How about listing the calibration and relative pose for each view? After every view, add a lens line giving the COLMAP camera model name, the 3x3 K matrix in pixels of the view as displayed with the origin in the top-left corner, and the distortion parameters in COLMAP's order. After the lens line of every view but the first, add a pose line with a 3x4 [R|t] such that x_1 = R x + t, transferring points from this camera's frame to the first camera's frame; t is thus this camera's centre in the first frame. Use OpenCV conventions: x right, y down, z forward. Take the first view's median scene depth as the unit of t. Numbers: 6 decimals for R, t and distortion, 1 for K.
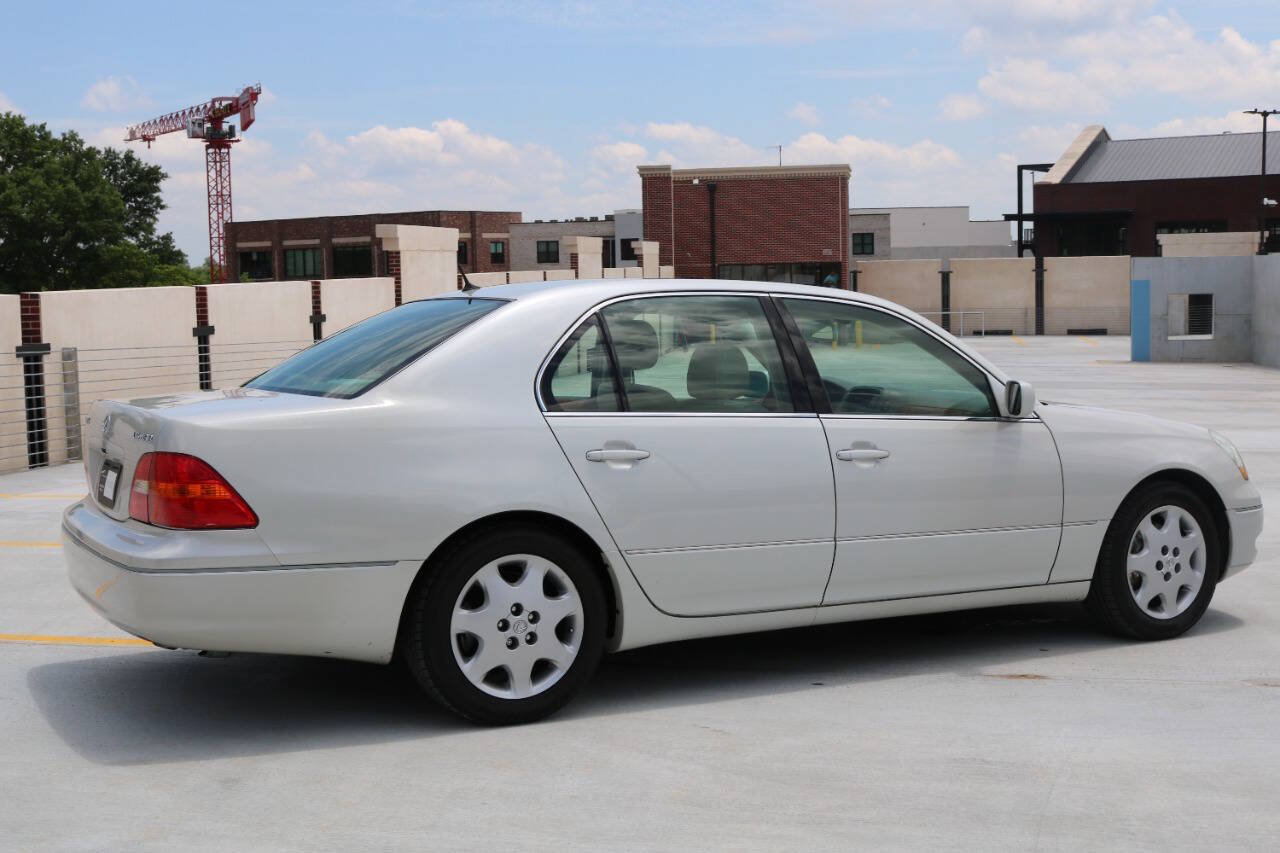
lens RADIAL K [[1574.7, 0, 635.1], [0, 1574.7, 422.9], [0, 0, 1]] dist [-0.113535, 0.171807]
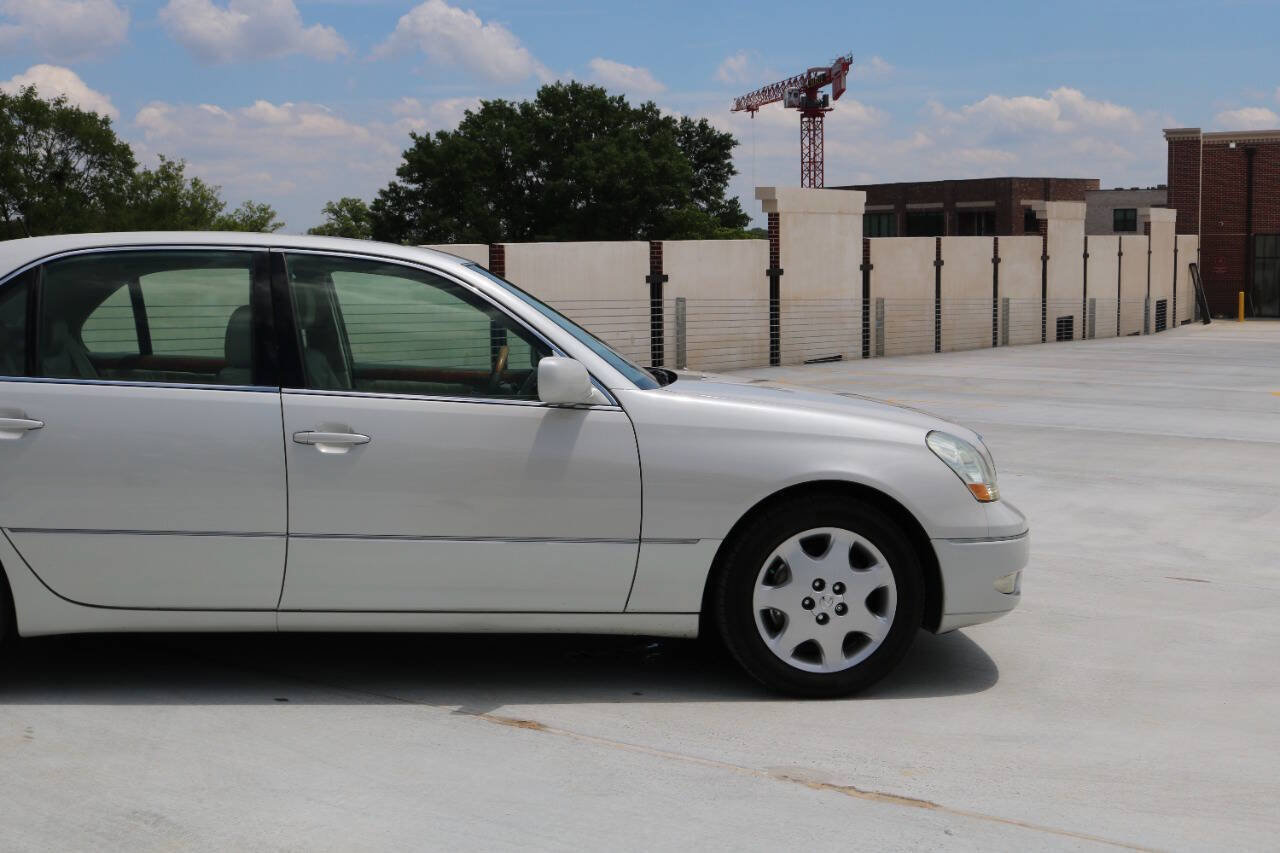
lens RADIAL K [[1535.5, 0, 640.0], [0, 1535.5, 426.5], [0, 0, 1]] dist [-0.119822, 0.167461]
pose [[0.927492, 0.053431, -0.370006, 0.070011], [-0.043476, 0.998434, 0.035199, -0.002595], [0.371307, -0.016561, 0.928362, 0.034254]]
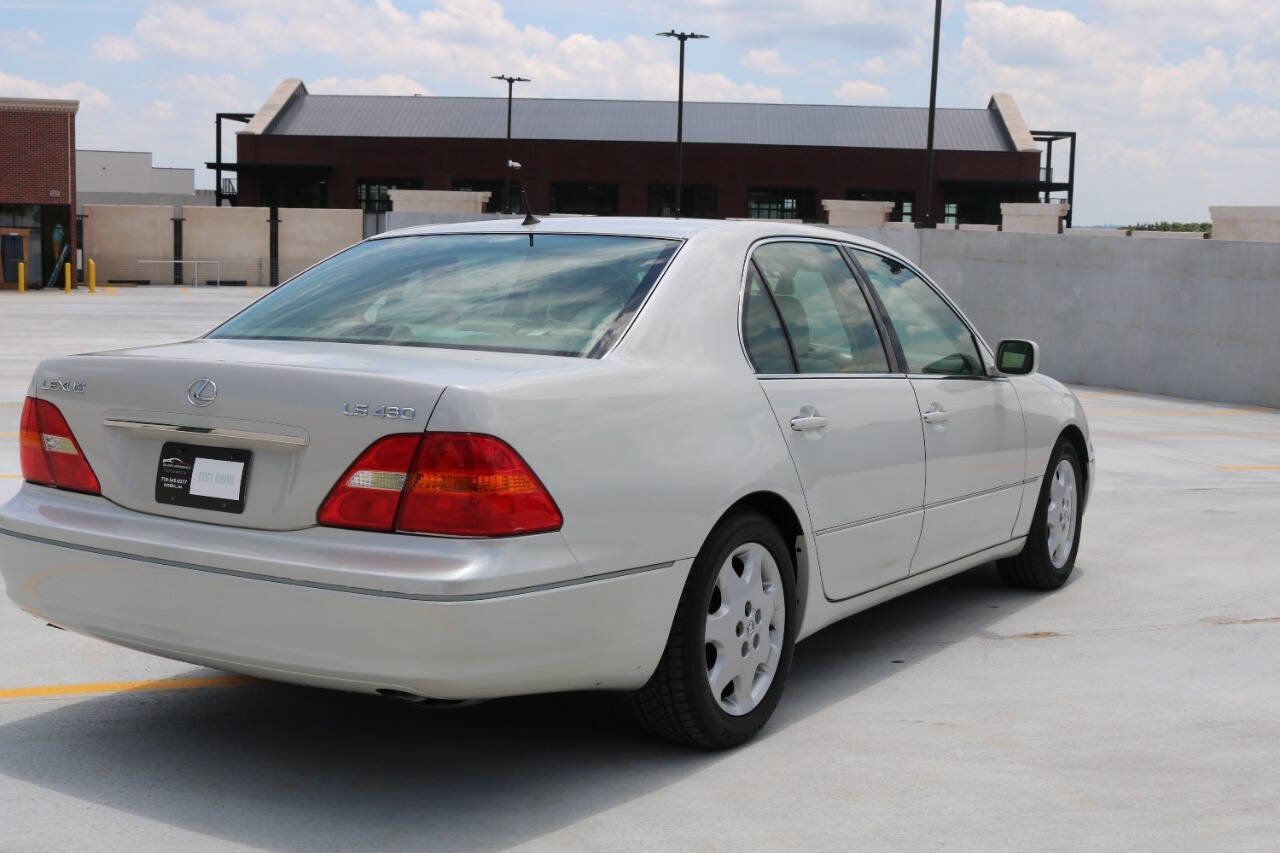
lens RADIAL K [[1574.7, 0, 635.1], [0, 1574.7, 422.9], [0, 0, 1]] dist [-0.113535, 0.171807]
pose [[0.865966, -0.019437, 0.499725, -0.056249], [0.003899, 0.999476, 0.032118, -0.000814], [-0.500087, -0.025864, 0.865589, 0.031416]]
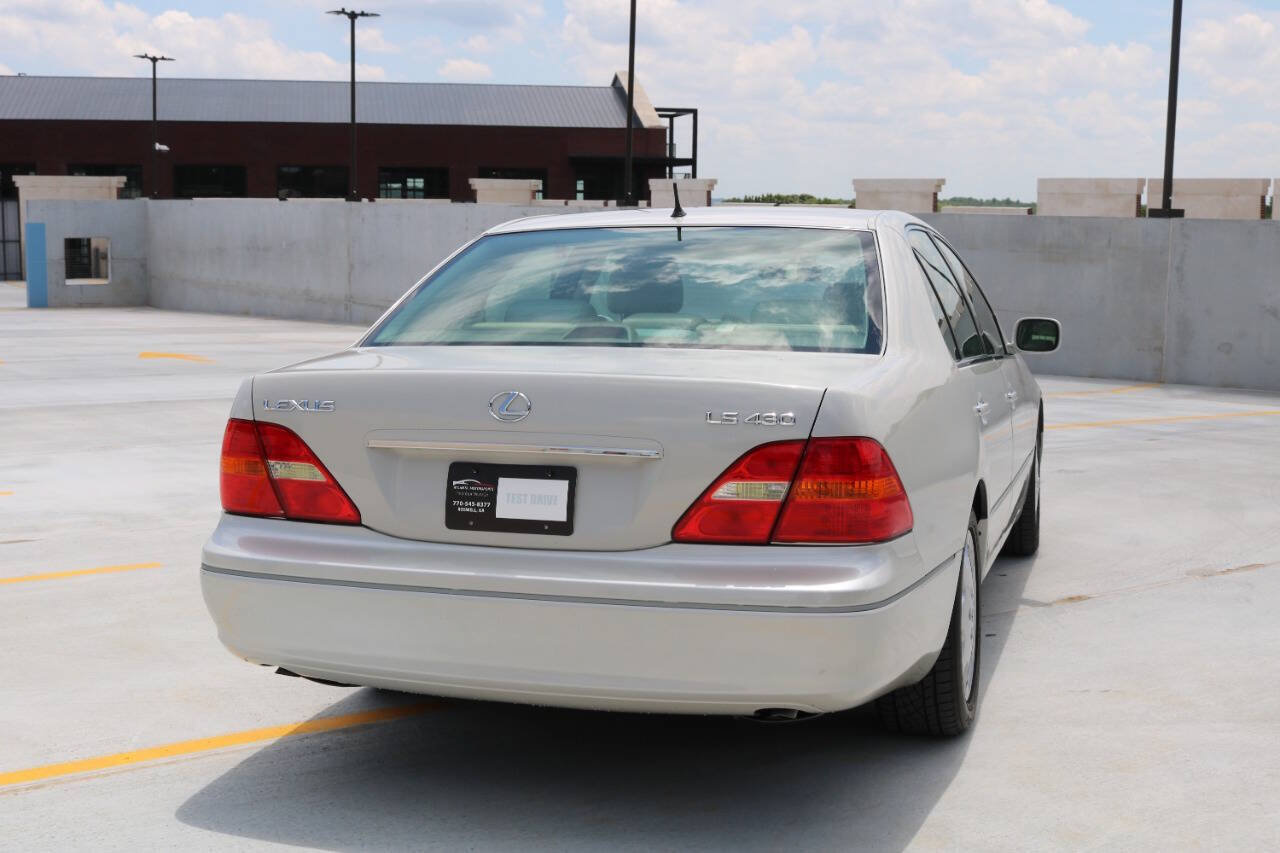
lens RADIAL K [[1574.7, 0, 635.1], [0, 1574.7, 422.9], [0, 0, 1]] dist [-0.113535, 0.171807]
pose [[0.720414, -0.064573, 0.690532, -0.080966], [0.040576, 0.997875, 0.050982, -0.002561], [-0.692357, -0.008710, 0.721503, 0.053088]]
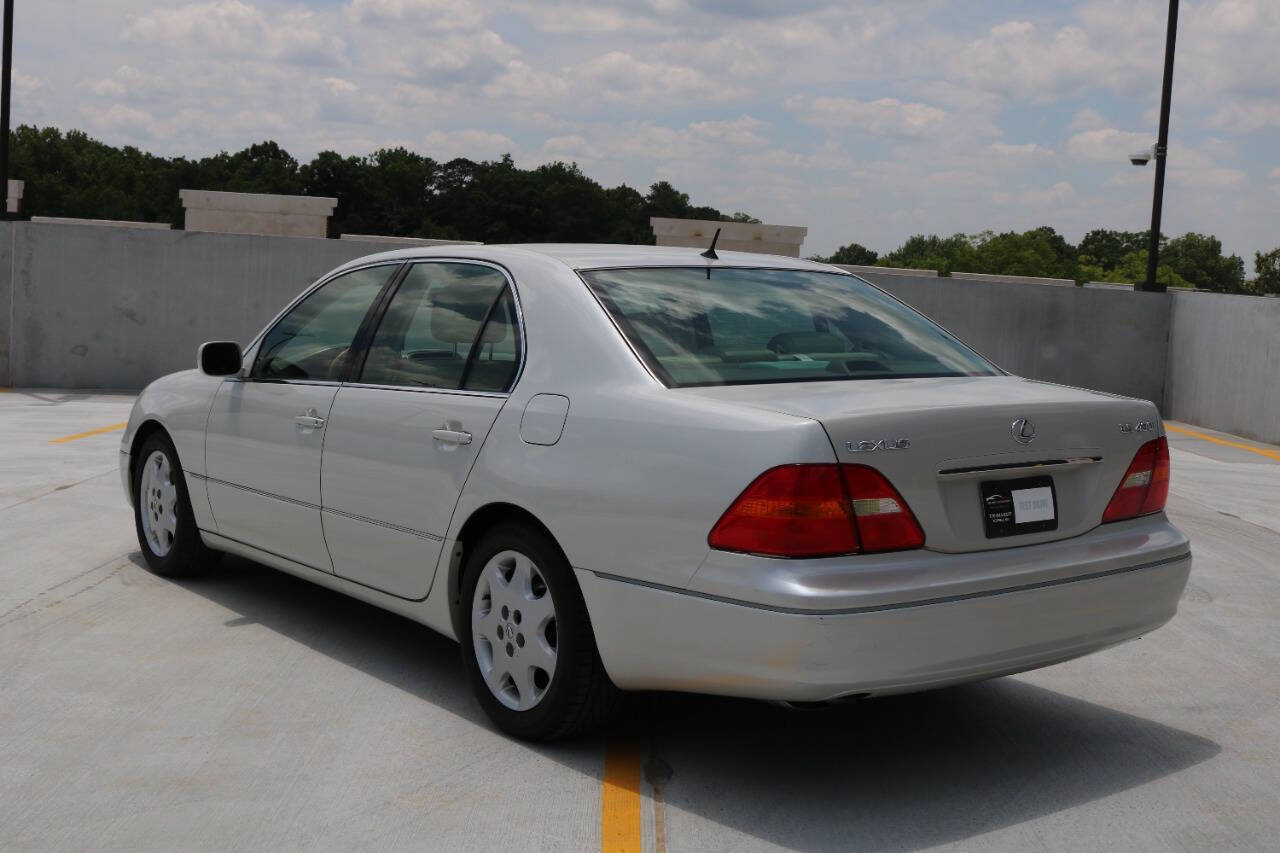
lens RADIAL K [[1574.7, 0, 635.1], [0, 1574.7, 422.9], [0, 0, 1]] dist [-0.113535, 0.171807]
pose [[-0.141996, -0.091745, 0.985606, -0.117441], [0.042593, 0.994207, 0.098682, -0.009694], [-0.988950, 0.055992, -0.137266, 0.140107]]
